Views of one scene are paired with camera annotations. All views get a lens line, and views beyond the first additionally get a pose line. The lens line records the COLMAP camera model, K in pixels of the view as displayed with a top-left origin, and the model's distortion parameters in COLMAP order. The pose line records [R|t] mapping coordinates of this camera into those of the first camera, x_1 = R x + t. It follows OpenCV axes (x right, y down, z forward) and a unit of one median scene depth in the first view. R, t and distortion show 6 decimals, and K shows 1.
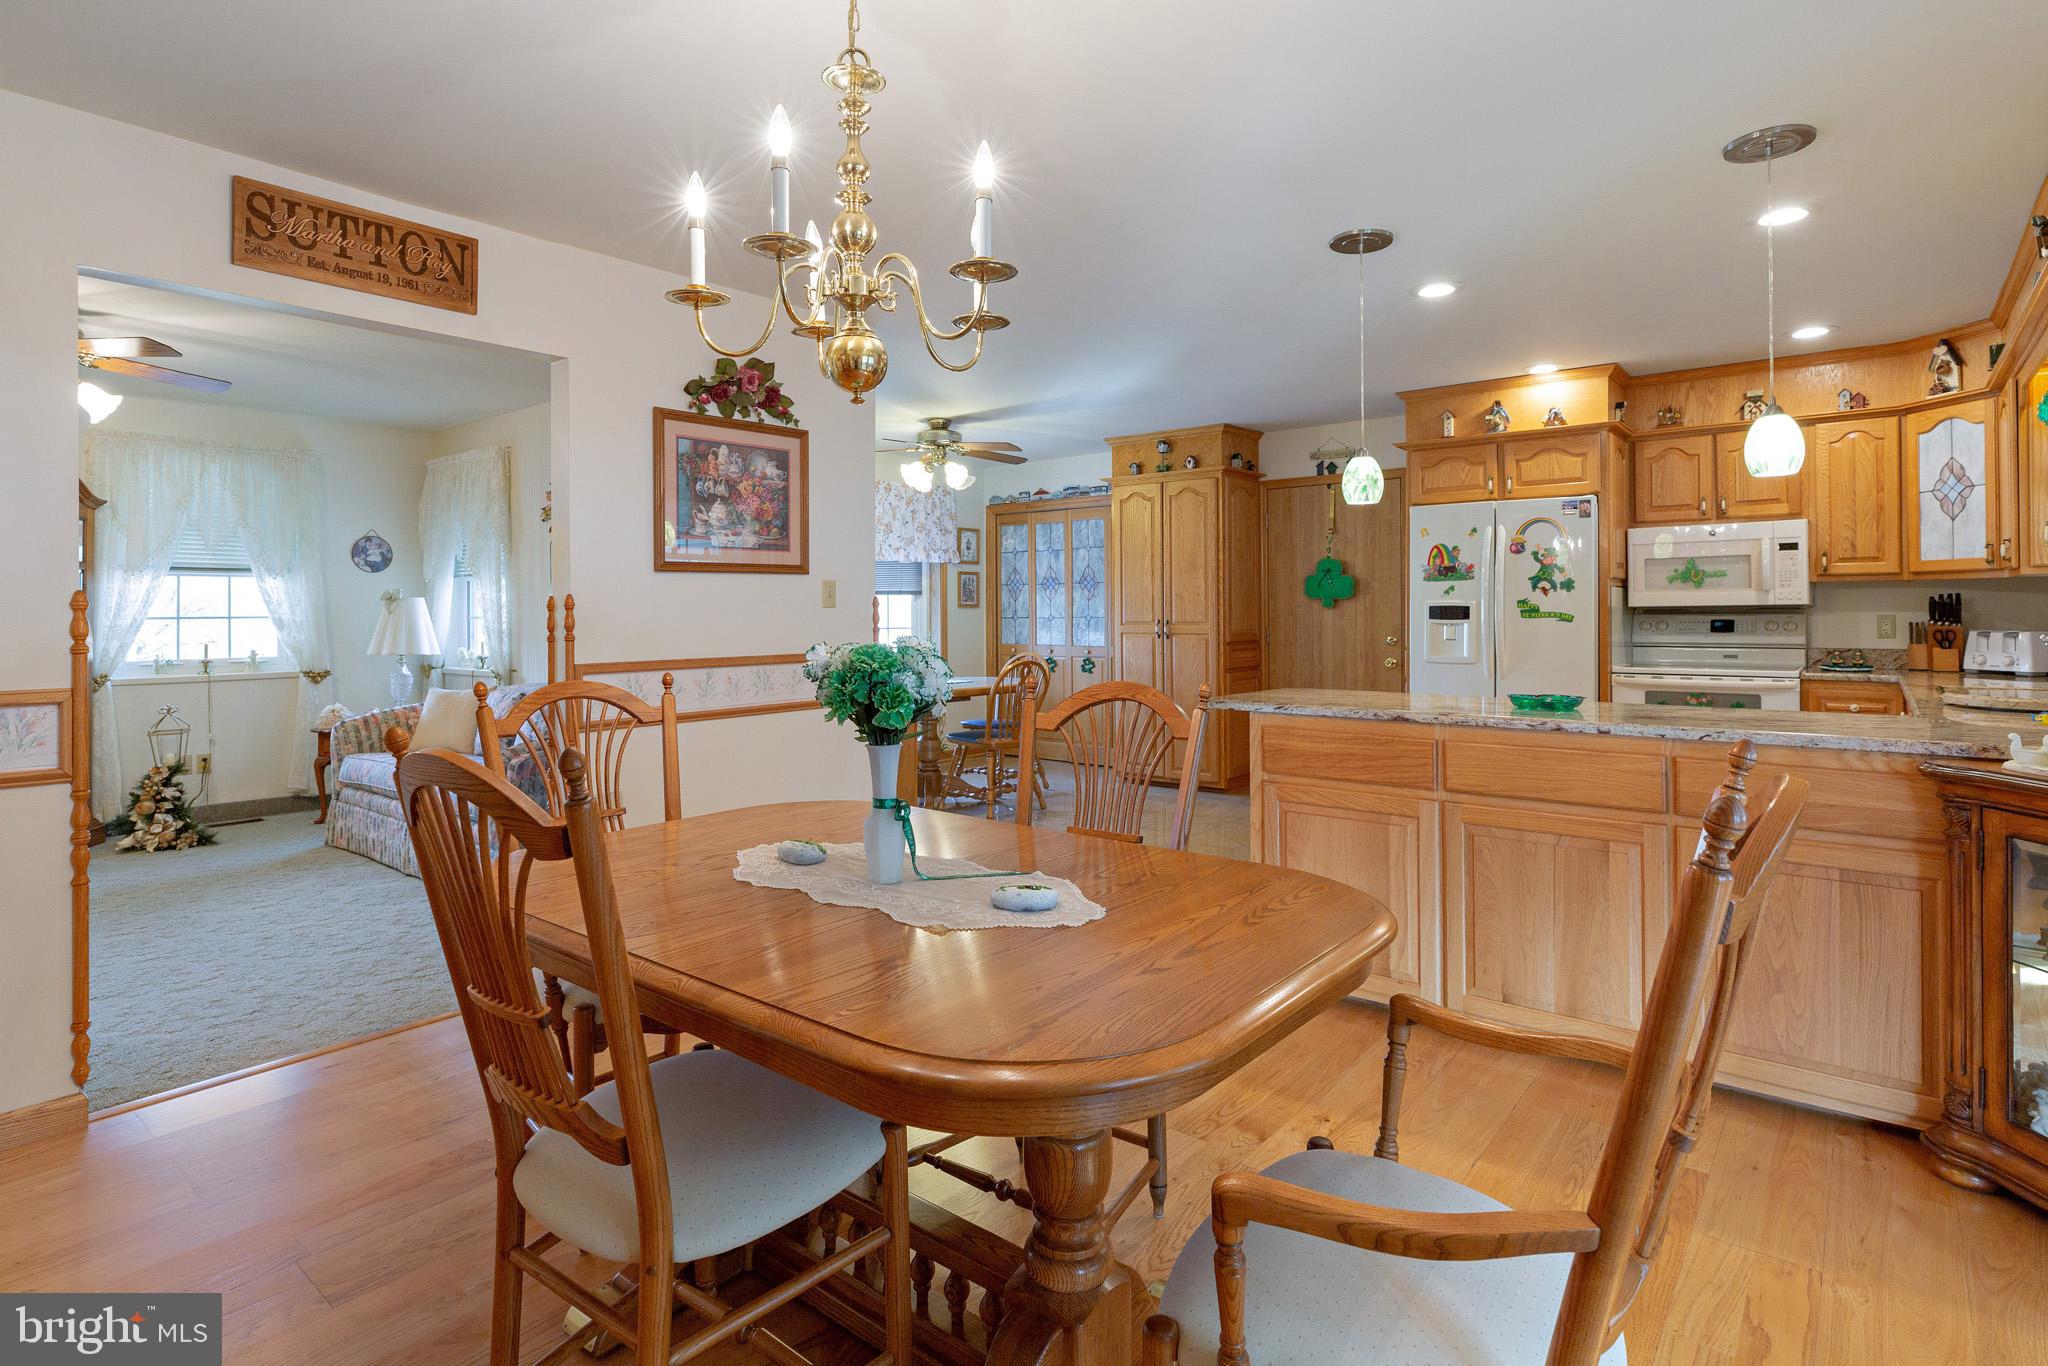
lens RADIAL K [[1040.9, 0, 1029.4], [0, 1040.9, 643.7], [0, 0, 1]] dist [-0.016576, 0.000115]
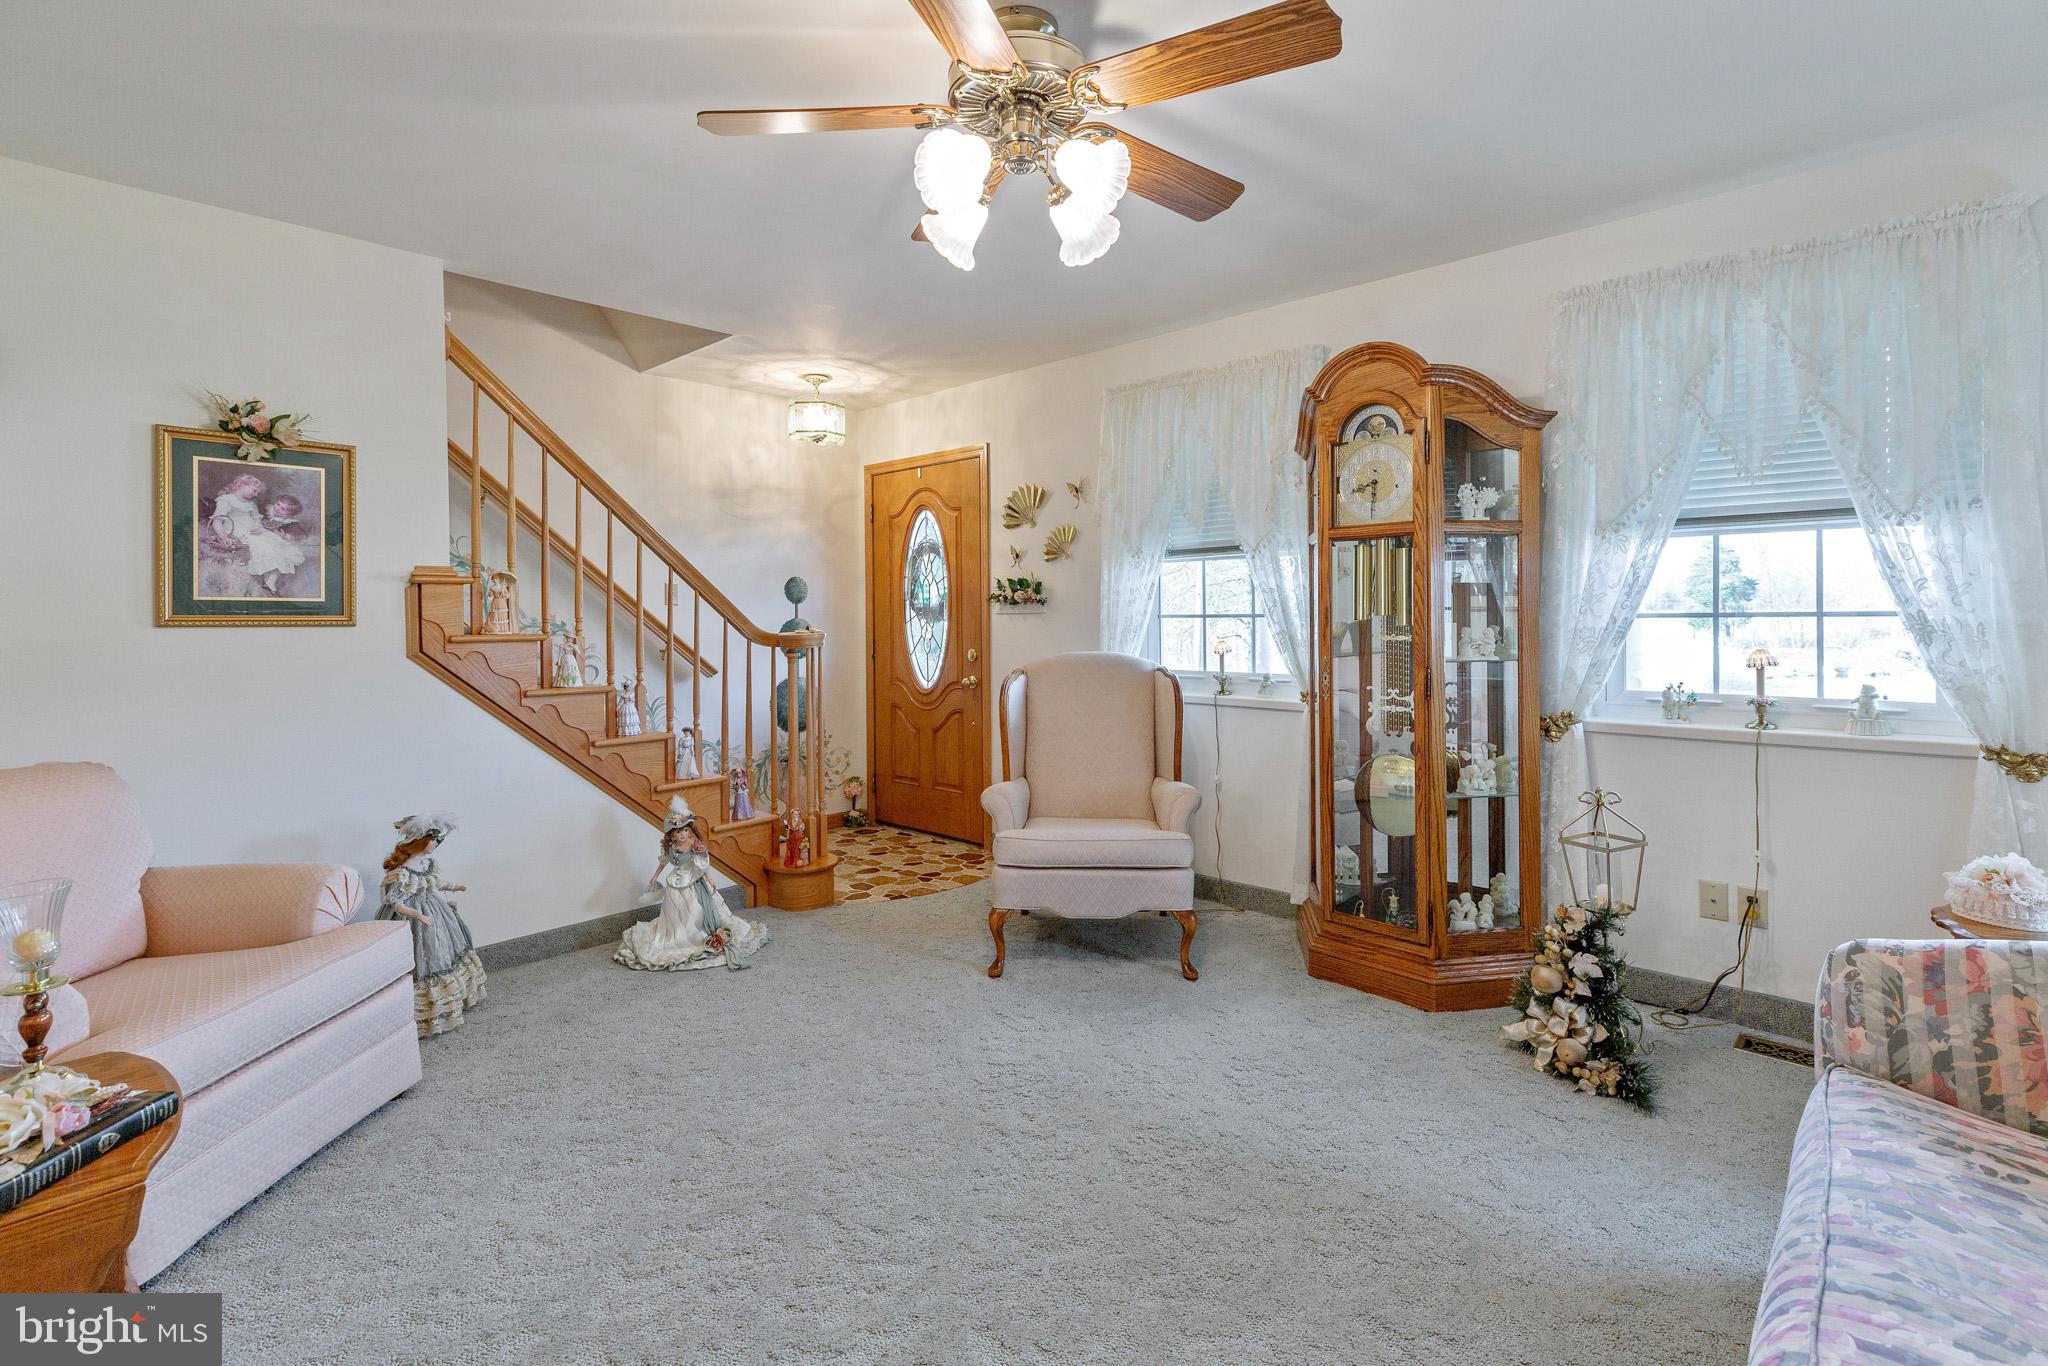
lens RADIAL K [[969.6, 0, 1022.8], [0, 969.6, 605.8], [0, 0, 1]] dist [0.001138, 0.000266]
pose [[-0.071396, -0.001520, -0.997447, -0.323031], [-0.019792, 0.999804, -0.000107, -0.023463], [0.997252, 0.019734, -0.071412, 0.713208]]
